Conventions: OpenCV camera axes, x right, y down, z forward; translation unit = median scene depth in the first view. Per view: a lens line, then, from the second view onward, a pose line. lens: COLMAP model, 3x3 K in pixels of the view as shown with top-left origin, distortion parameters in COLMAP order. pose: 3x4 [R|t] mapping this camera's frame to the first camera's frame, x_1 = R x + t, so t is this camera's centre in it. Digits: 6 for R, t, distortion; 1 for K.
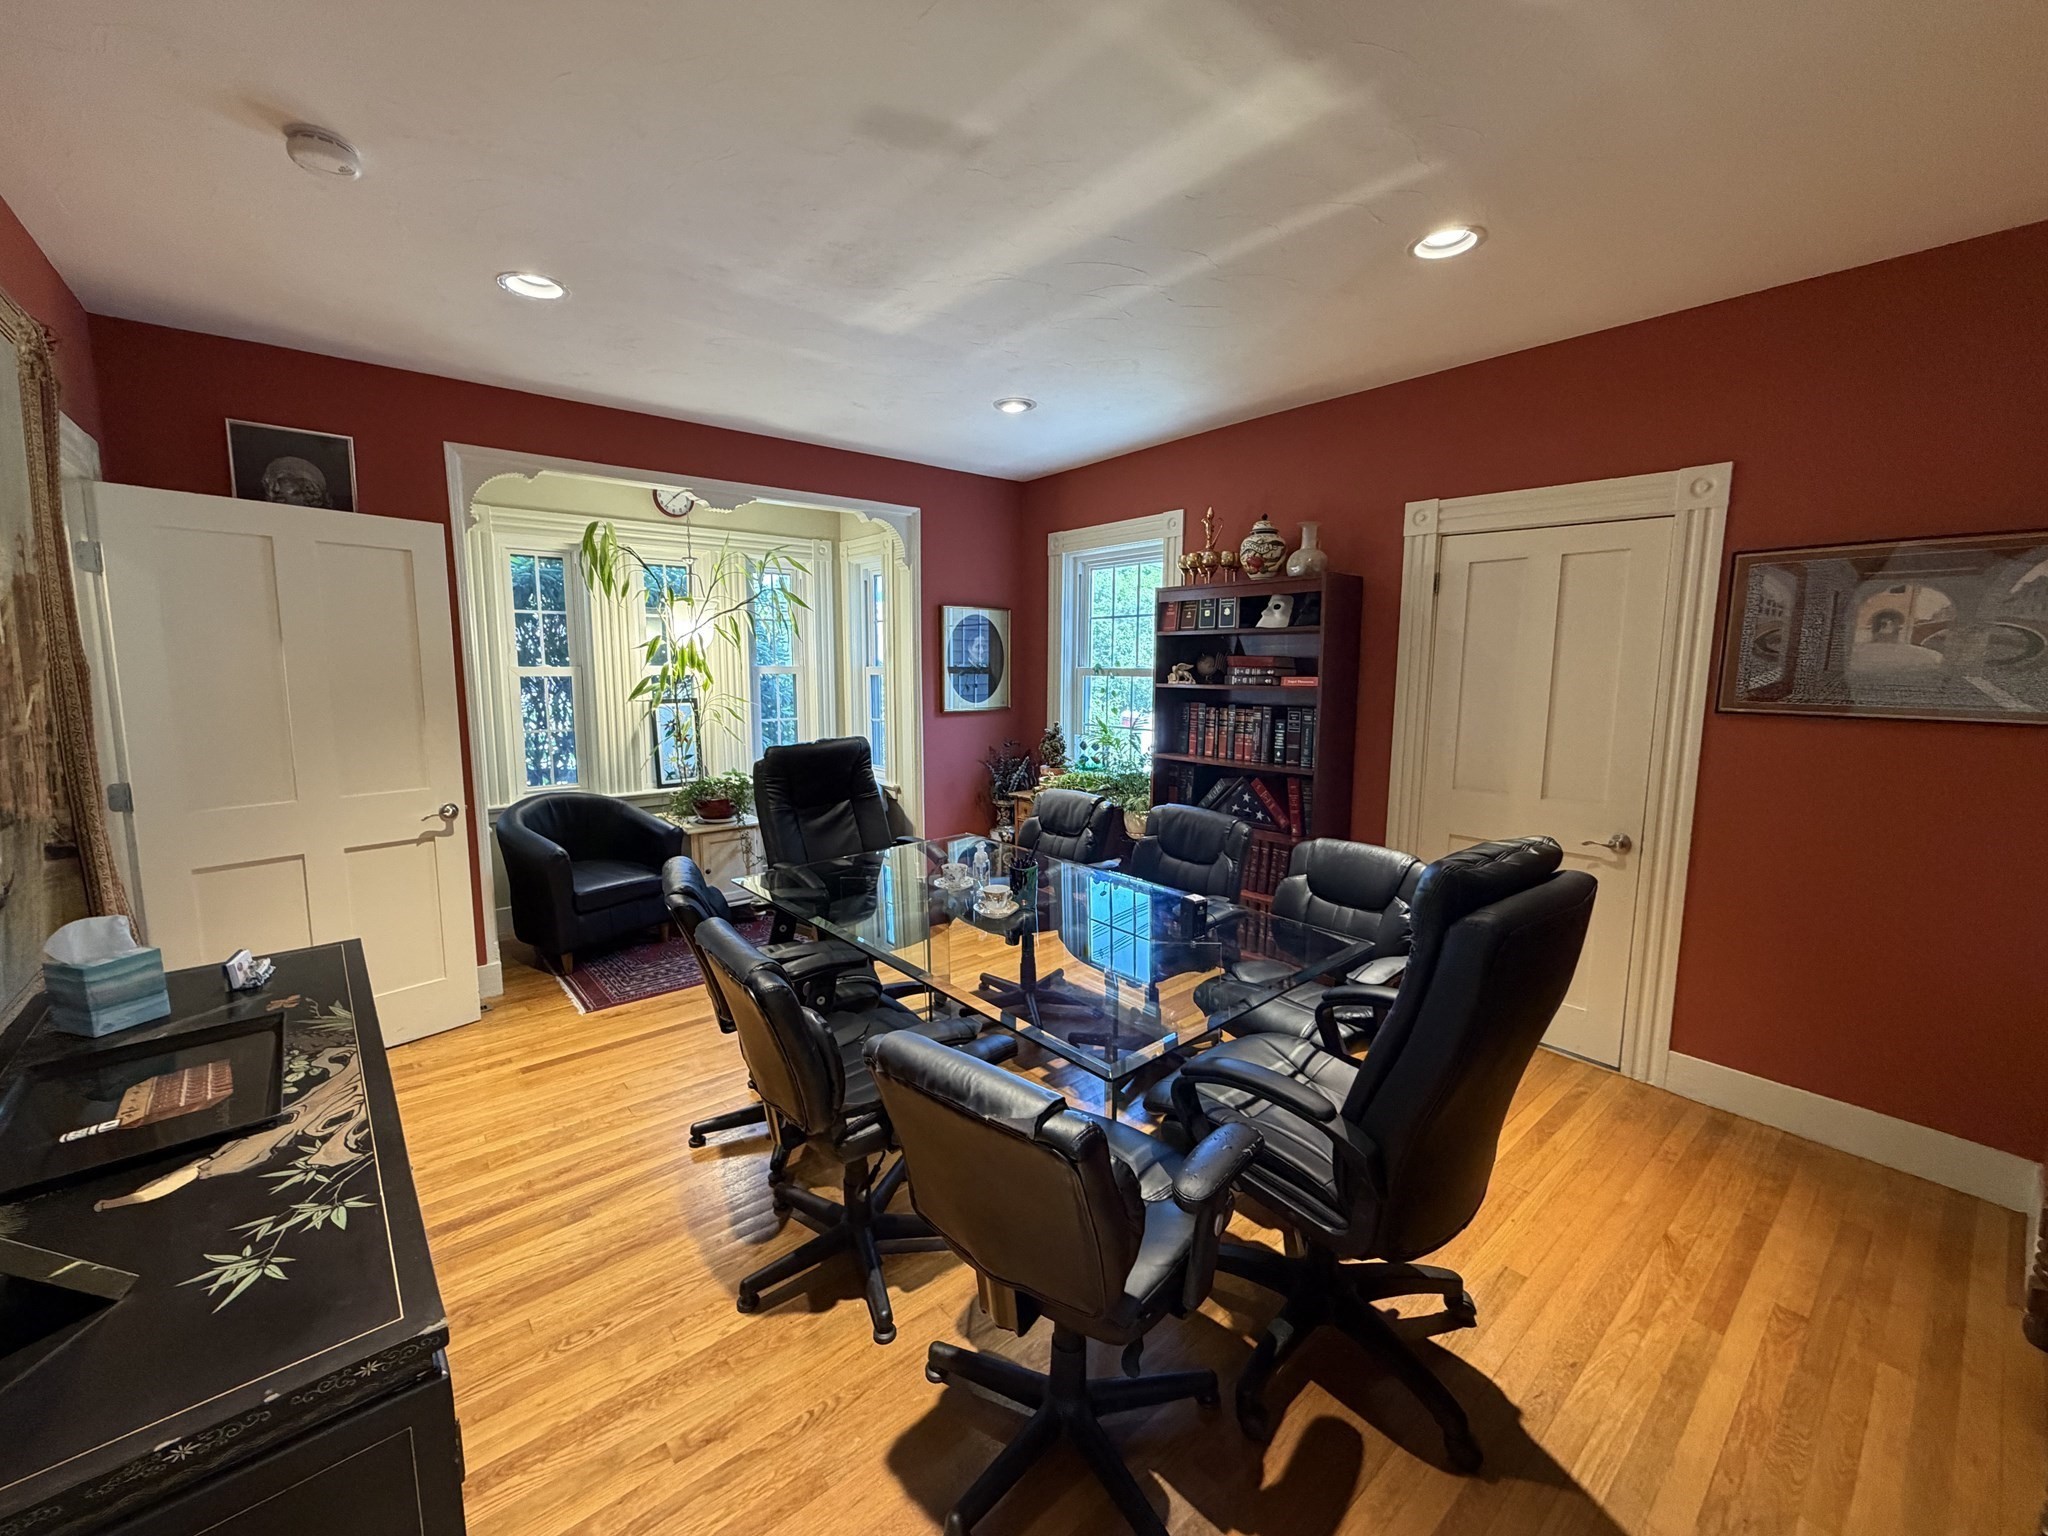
lens RADIAL K [[819.3, 0, 1017.7], [0, 819.3, 764.5], [0, 0, 1]] dist [0.000159, 0.000504]
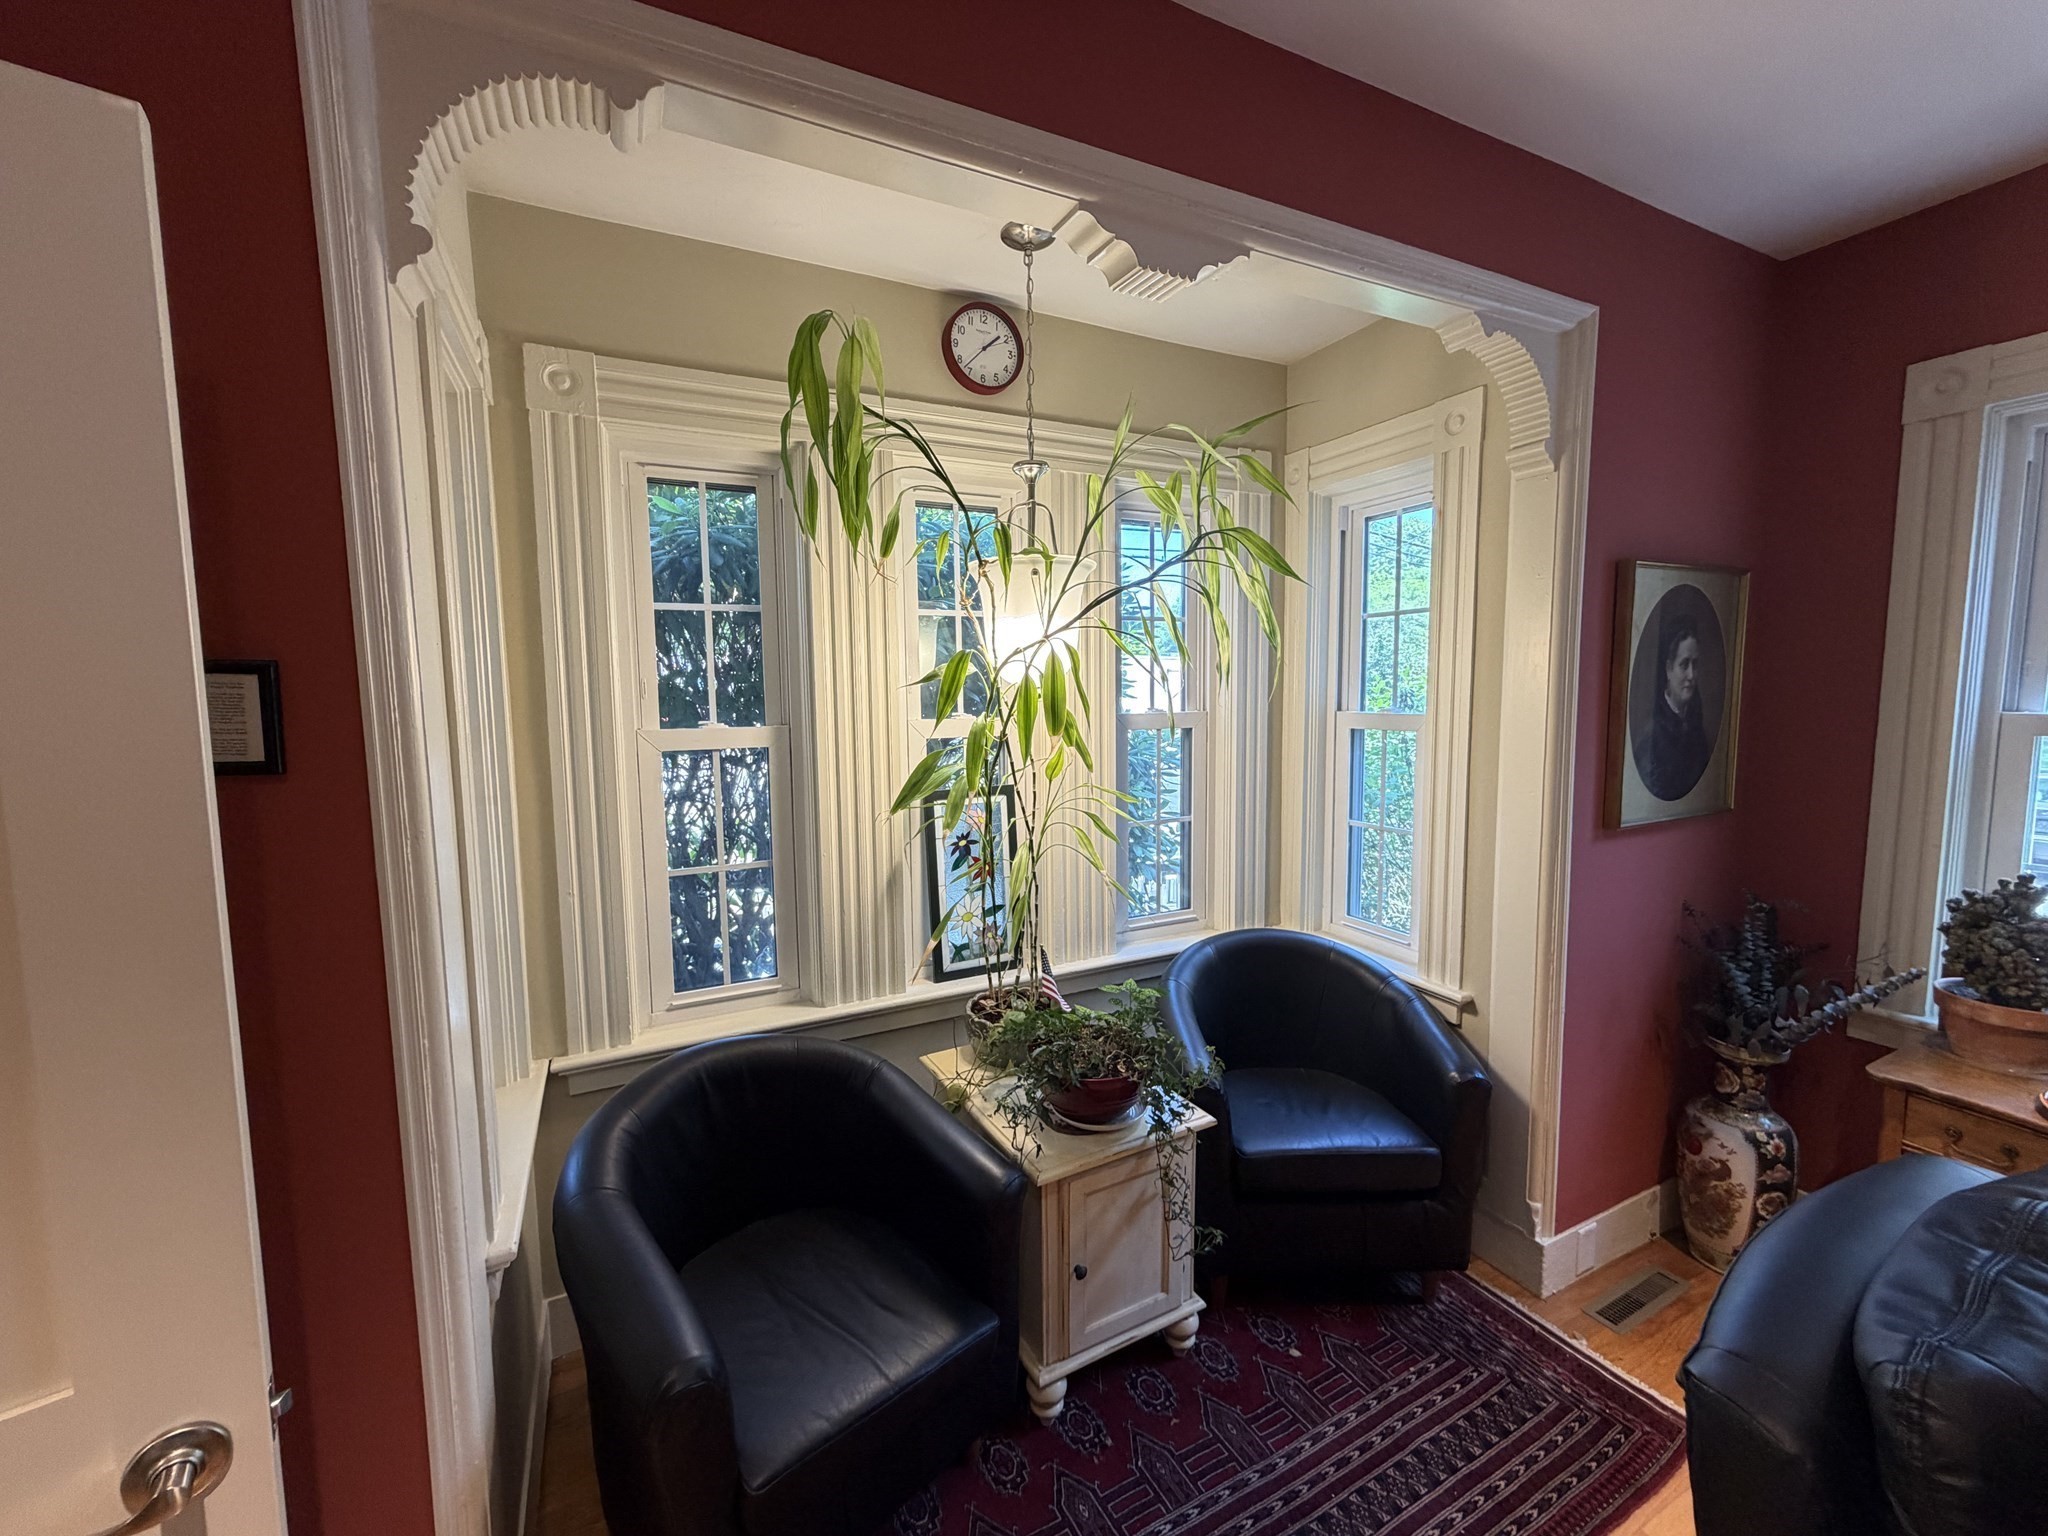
lens RADIAL K [[819.3, 0, 1017.8], [0, 819.3, 766.1], [0, 0, 1]] dist [0.000159, 0.000504]
pose [[0.972377, 0.005928, -0.233339, -0.350775], [-0.011968, 0.999629, -0.024479, -0.101202], [0.233107, 0.026595, 0.972087, 0.681248]]
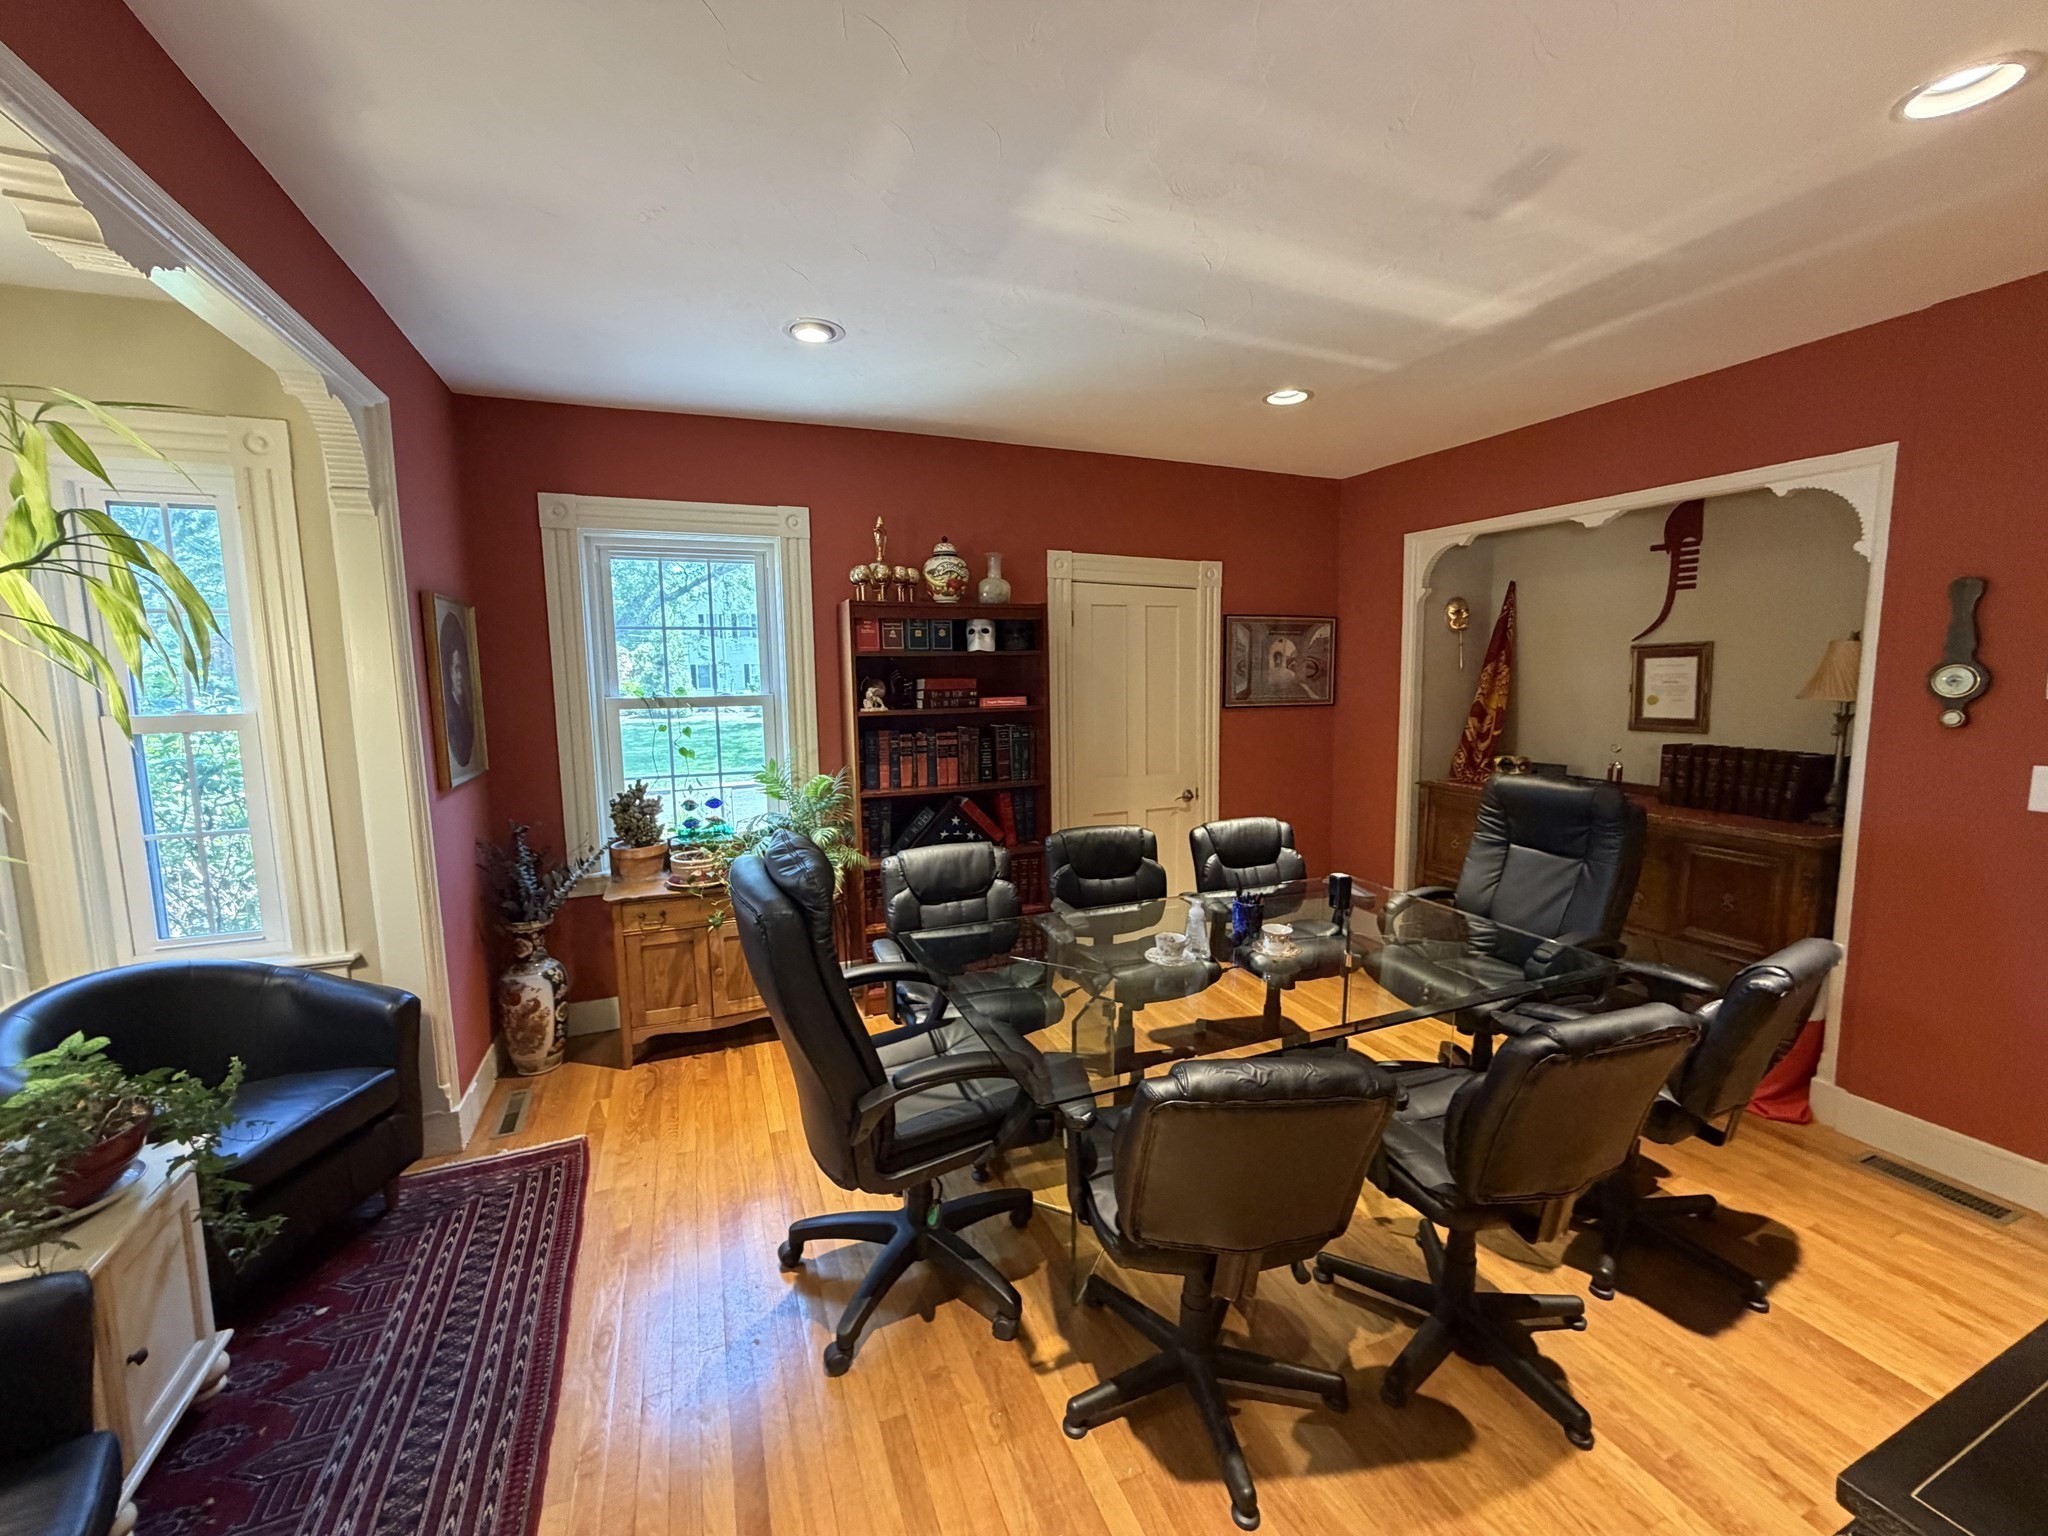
lens RADIAL K [[819.3, 0, 1013.5], [0, 819.3, 763.0], [0, 0, 1]] dist [0.000159, 0.000504]
pose [[0.306593, -0.113340, 0.945069, -0.608626], [0.130792, 0.988484, 0.076116, -0.091784], [-0.942812, 0.100271, 0.317886, 0.593668]]
